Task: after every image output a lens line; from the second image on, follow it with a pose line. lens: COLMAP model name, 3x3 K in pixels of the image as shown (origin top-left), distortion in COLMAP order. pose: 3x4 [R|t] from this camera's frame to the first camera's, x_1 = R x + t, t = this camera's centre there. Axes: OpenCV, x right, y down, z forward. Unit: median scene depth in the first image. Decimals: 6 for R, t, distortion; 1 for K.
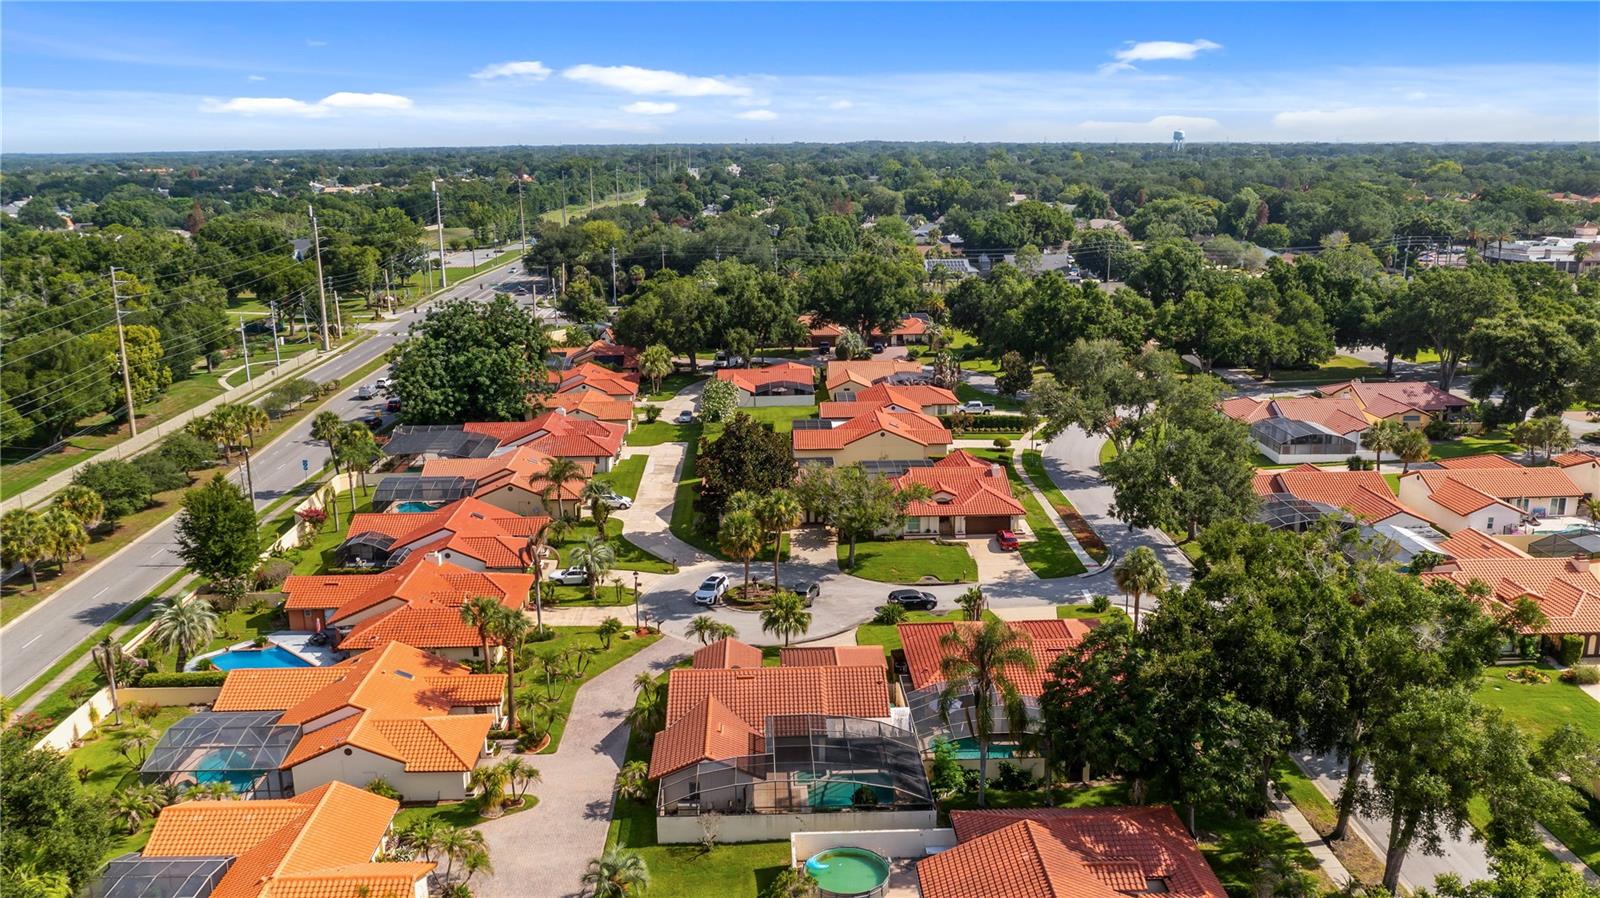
lens RADIAL K [[1268.5, 0, 805.4], [0, 1268.5, 448.1], [0, 0, 1]] dist [-0.022183, 0.014058]
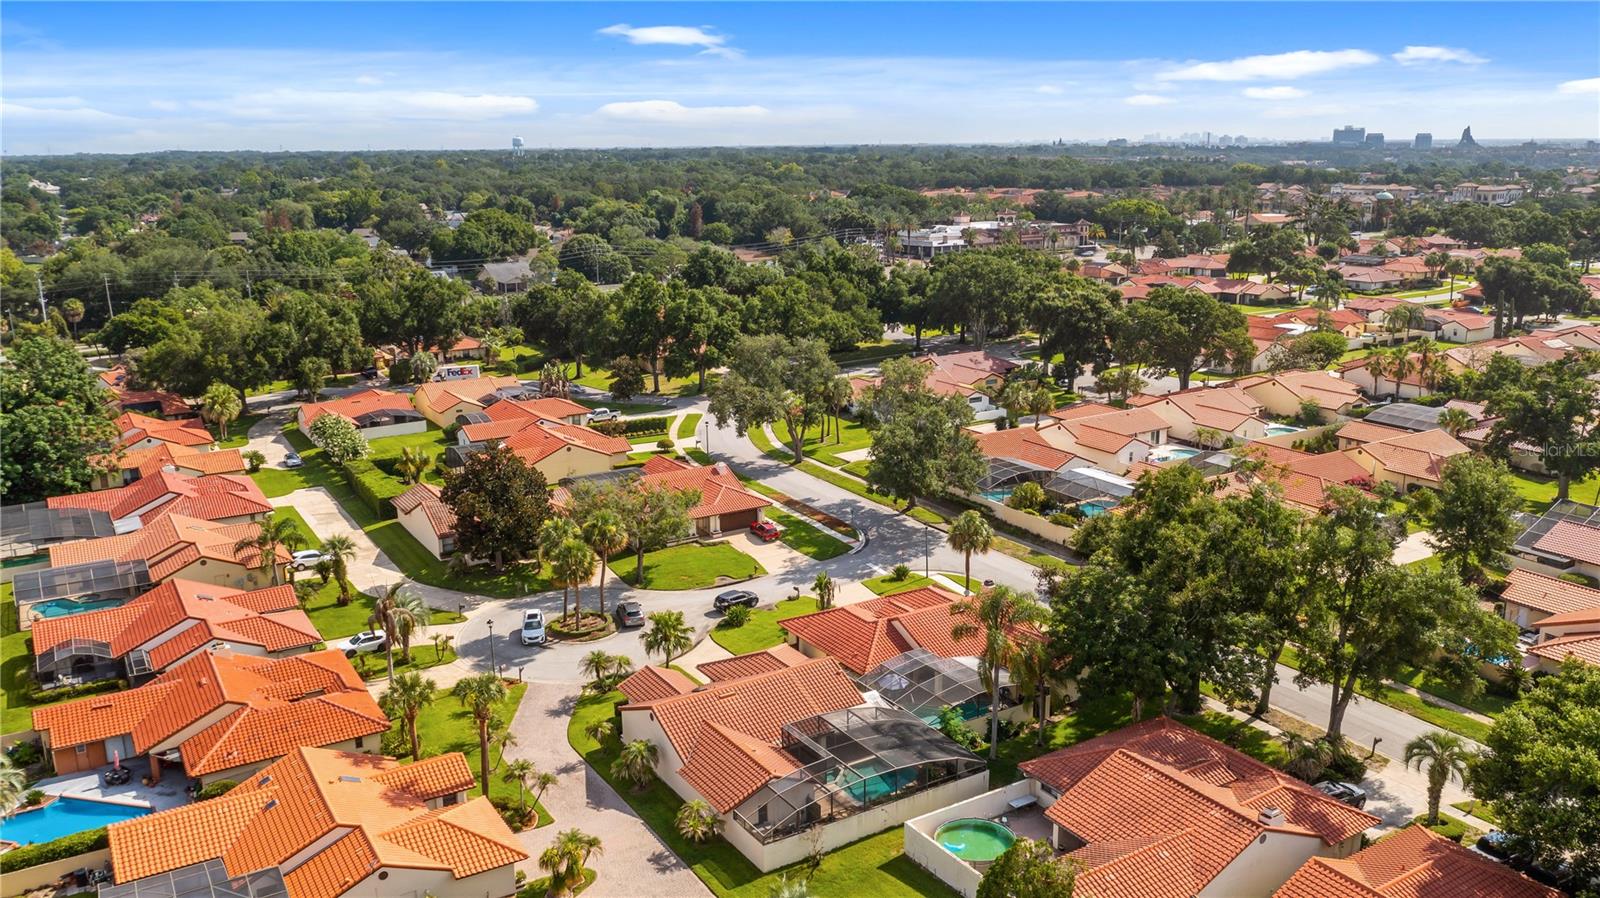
lens RADIAL K [[1268.5, 0, 805.4], [0, 1268.5, 448.1], [0, 0, 1]] dist [-0.022183, 0.014058]
pose [[0.869296, -0.118877, 0.479784, -0.277951], [0.121398, 0.992266, 0.025901, -0.016484], [-0.479152, 0.035730, 0.877004, 0.068174]]
